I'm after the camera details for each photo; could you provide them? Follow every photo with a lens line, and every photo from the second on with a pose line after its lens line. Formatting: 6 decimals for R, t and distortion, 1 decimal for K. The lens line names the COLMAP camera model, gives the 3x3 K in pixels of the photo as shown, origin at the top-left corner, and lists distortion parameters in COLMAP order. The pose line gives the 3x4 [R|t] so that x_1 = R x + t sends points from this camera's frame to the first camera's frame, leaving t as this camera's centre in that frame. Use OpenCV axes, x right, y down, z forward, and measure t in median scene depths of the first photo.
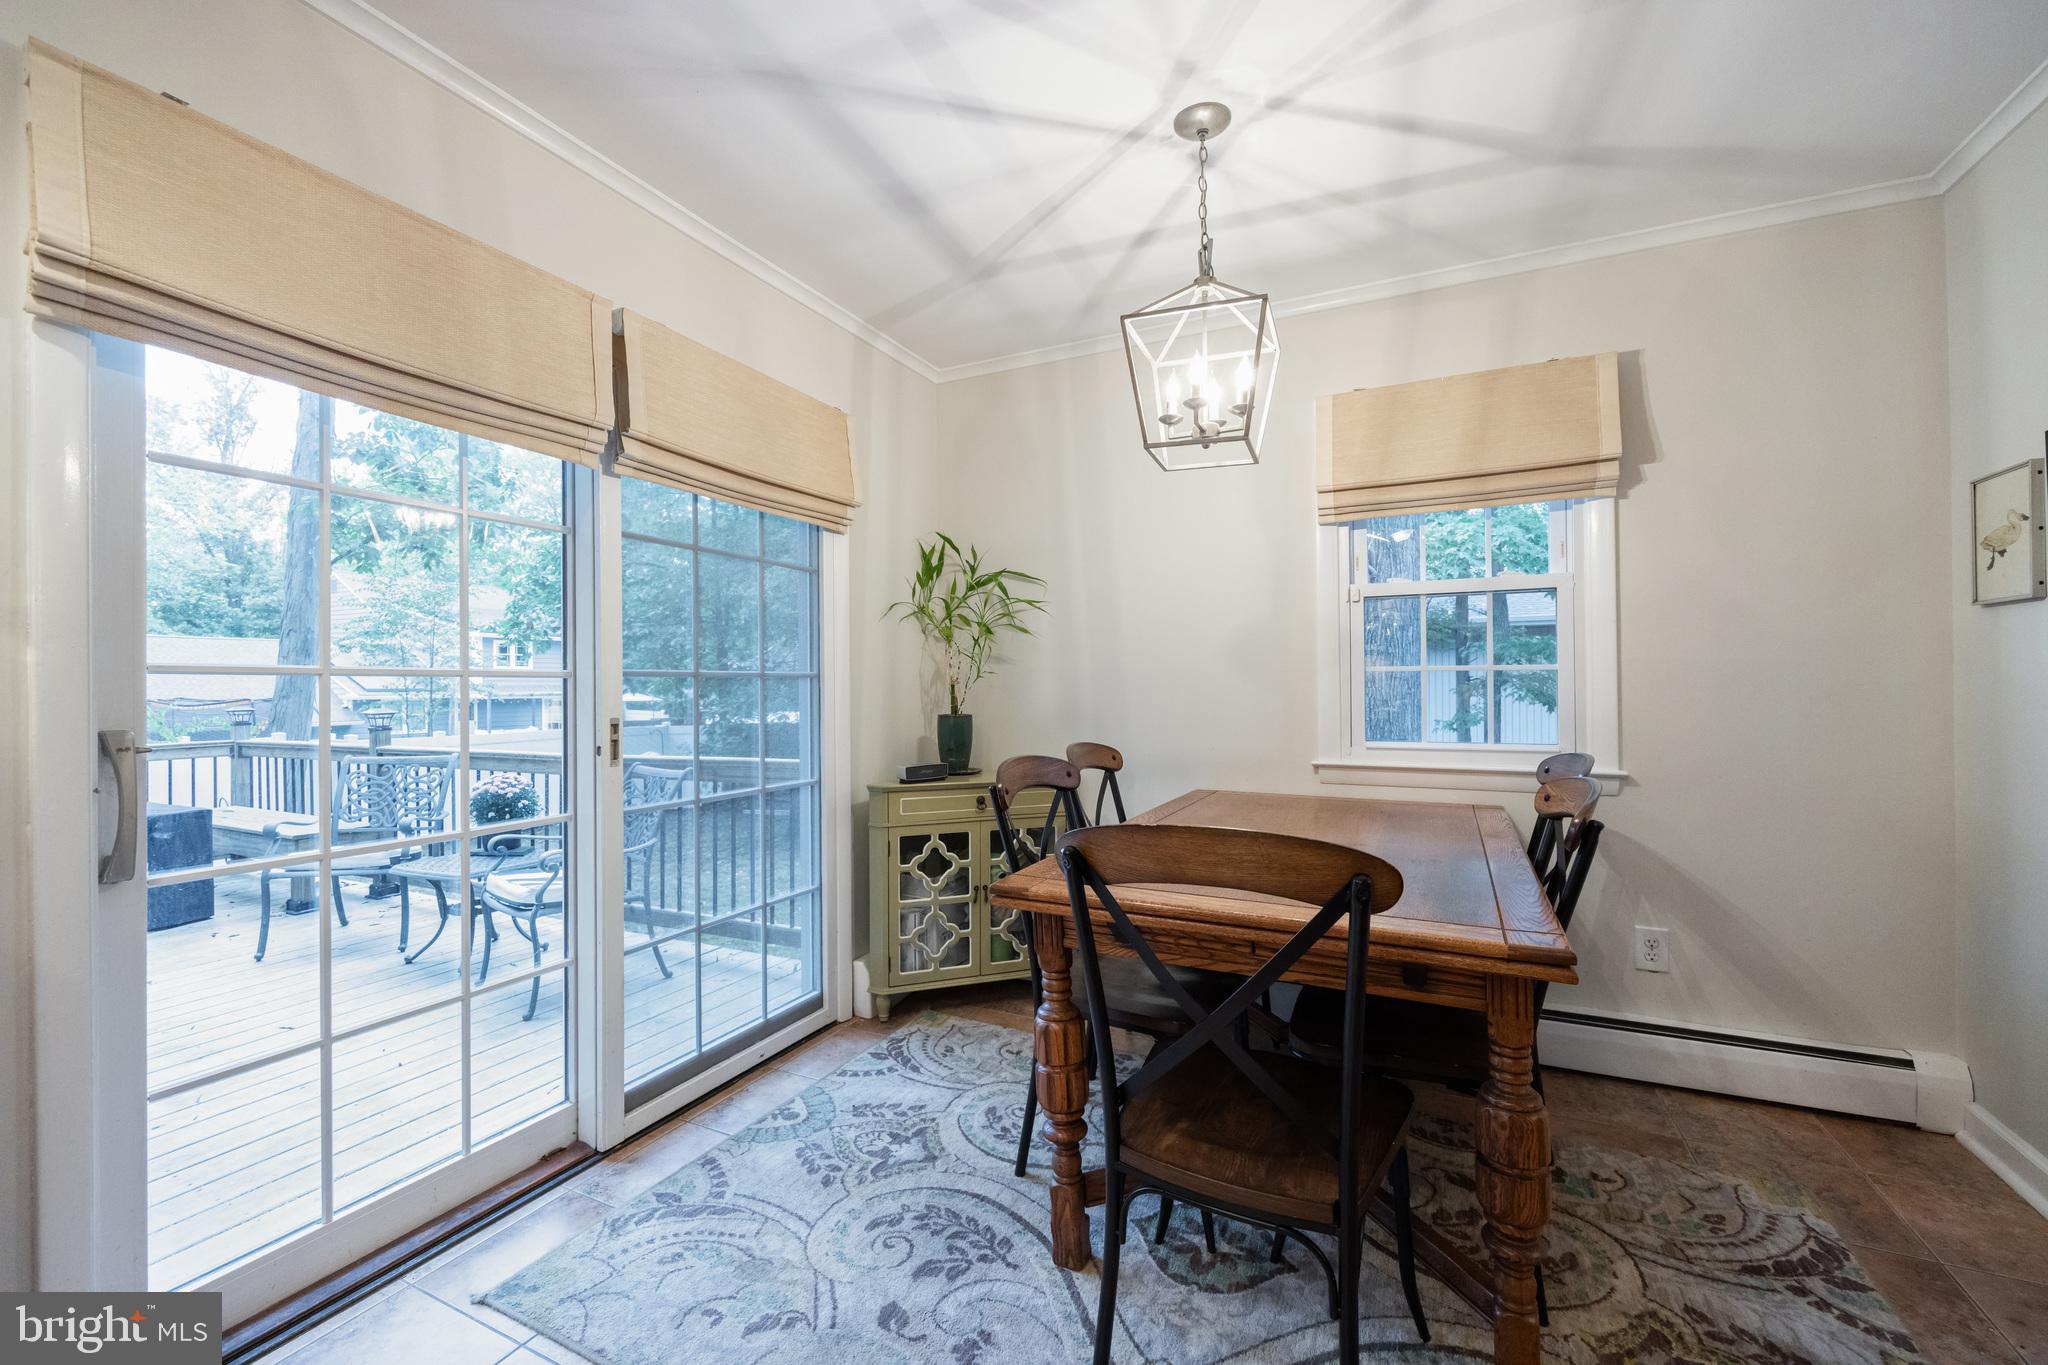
lens RADIAL K [[833.0, 0, 1024.3], [0, 833.0, 694.4], [0, 0, 1]] dist [-0.000248, 0.000022]
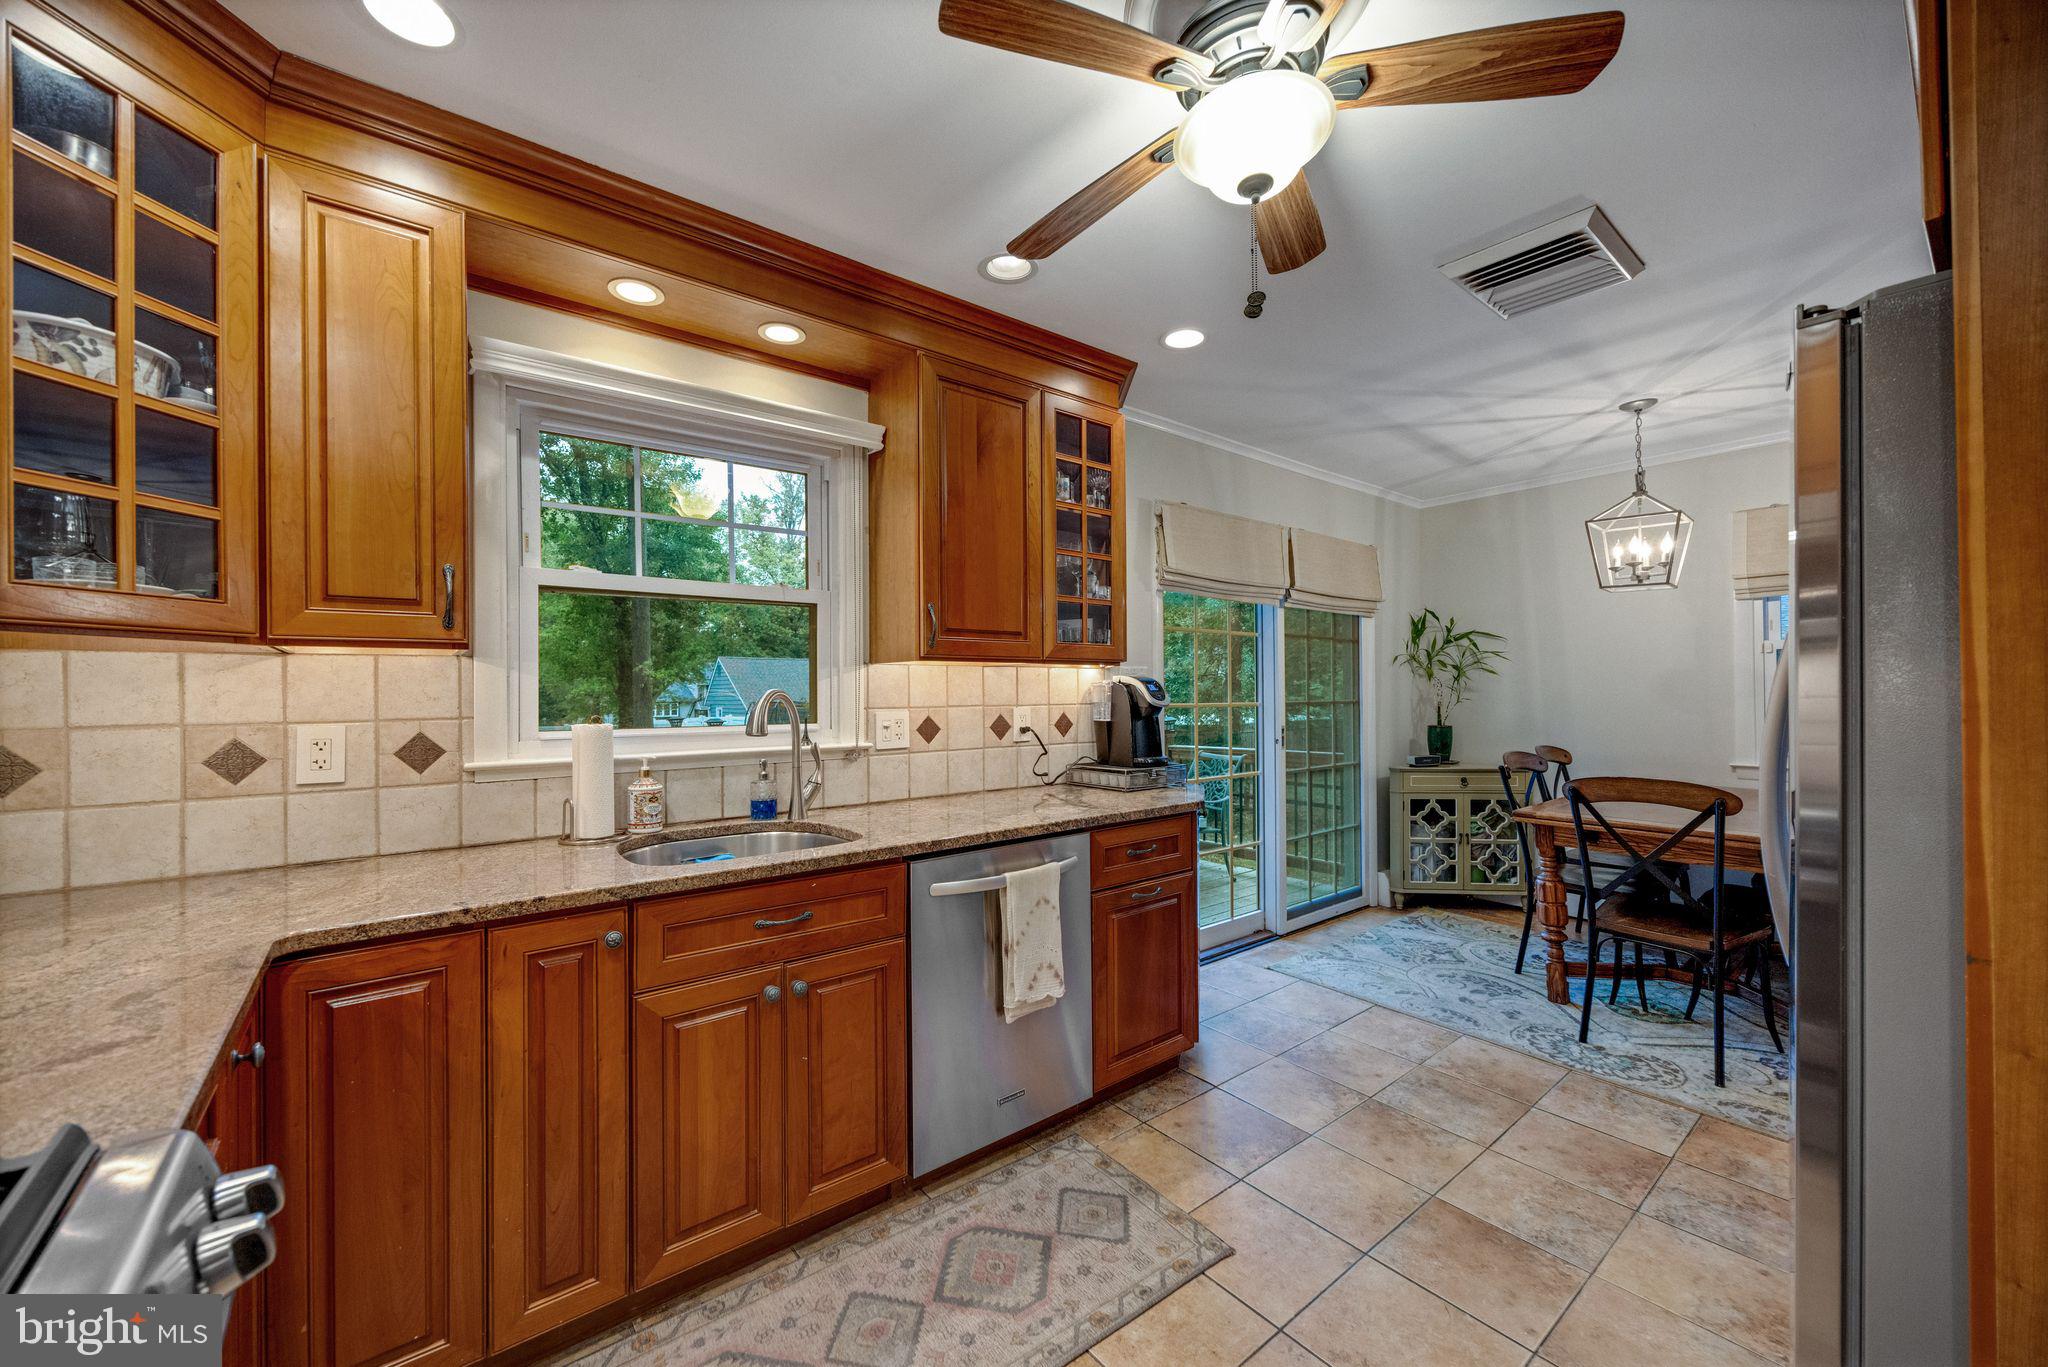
lens RADIAL K [[778.8, 0, 1026.6], [0, 778.8, 692.6], [0, 0, 1]] dist [-0.000789, 0.000007]
pose [[0.902010, 0.001337, -0.431713, -0.206057], [-0.004705, 0.999966, -0.006732, -0.033212], [0.431689, 0.008104, 0.901986, -0.889329]]
